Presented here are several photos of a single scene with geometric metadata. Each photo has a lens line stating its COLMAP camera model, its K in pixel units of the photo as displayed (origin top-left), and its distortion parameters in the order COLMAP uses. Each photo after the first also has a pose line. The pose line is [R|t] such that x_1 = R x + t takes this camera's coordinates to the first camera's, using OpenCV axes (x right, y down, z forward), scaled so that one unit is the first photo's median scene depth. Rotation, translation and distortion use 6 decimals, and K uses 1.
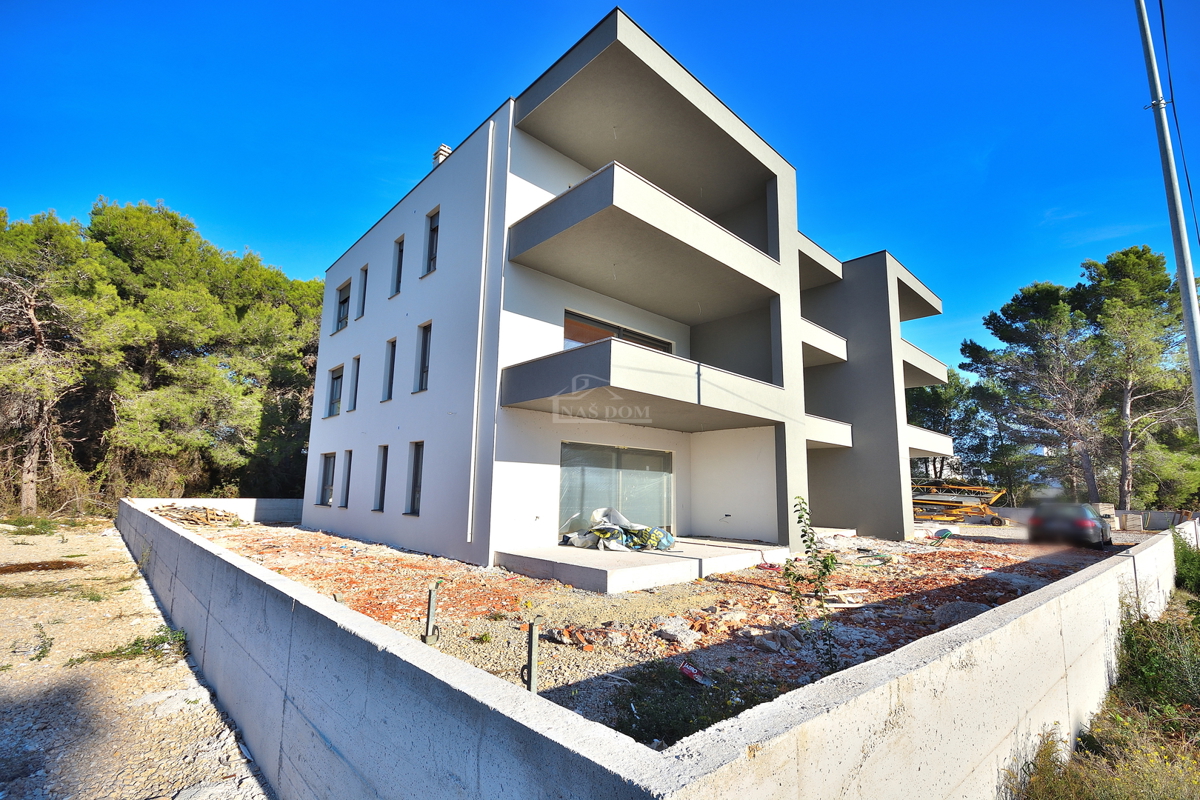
lens RADIAL K [[530.1, 0, 601.9], [0, 530.1, 405.0], [0, 0, 1]] dist [0.006397, -0.007276]
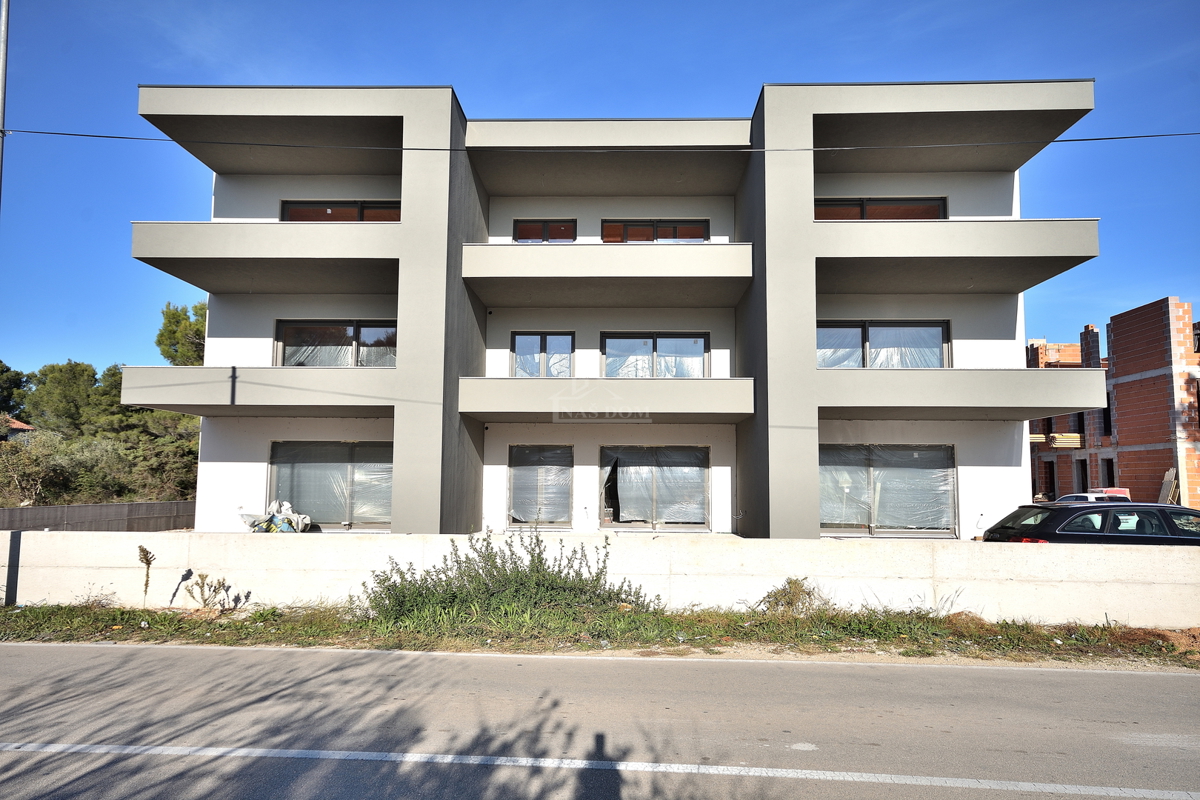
lens RADIAL K [[787.3, 0, 598.8], [0, 787.3, 405.4], [0, 0, 1]] dist [0.026809, 0.001799]
pose [[0.692997, -0.087953, -0.715555, 1.294966], [0.117727, 0.993013, -0.008041, 0.070950], [0.711263, -0.078668, 0.698510, 0.271359]]
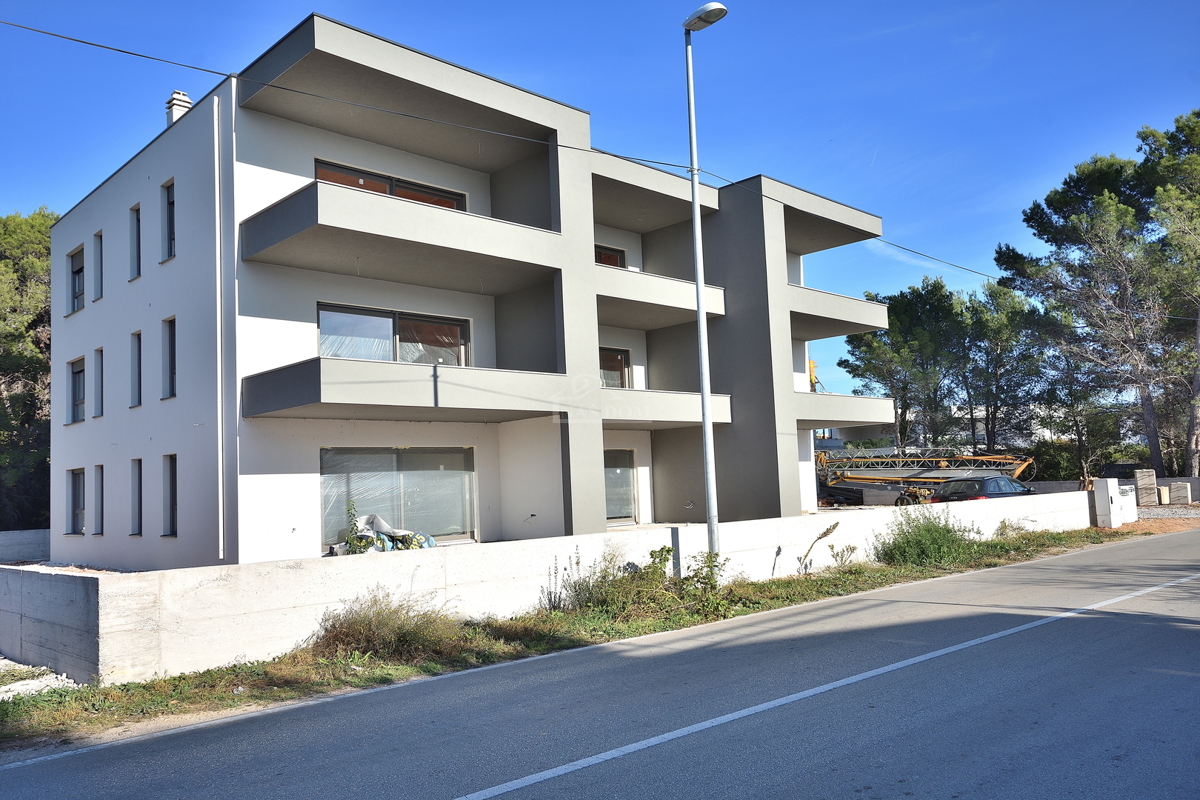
lens RADIAL K [[924.8, 0, 600.6], [0, 924.8, 402.6], [0, 0, 1]] dist [0.038848, -0.027873]
pose [[0.998137, -0.058365, 0.017751, 0.317850], [0.056986, 0.995903, 0.070219, -0.078550], [-0.021777, -0.069076, 0.997374, -0.514126]]
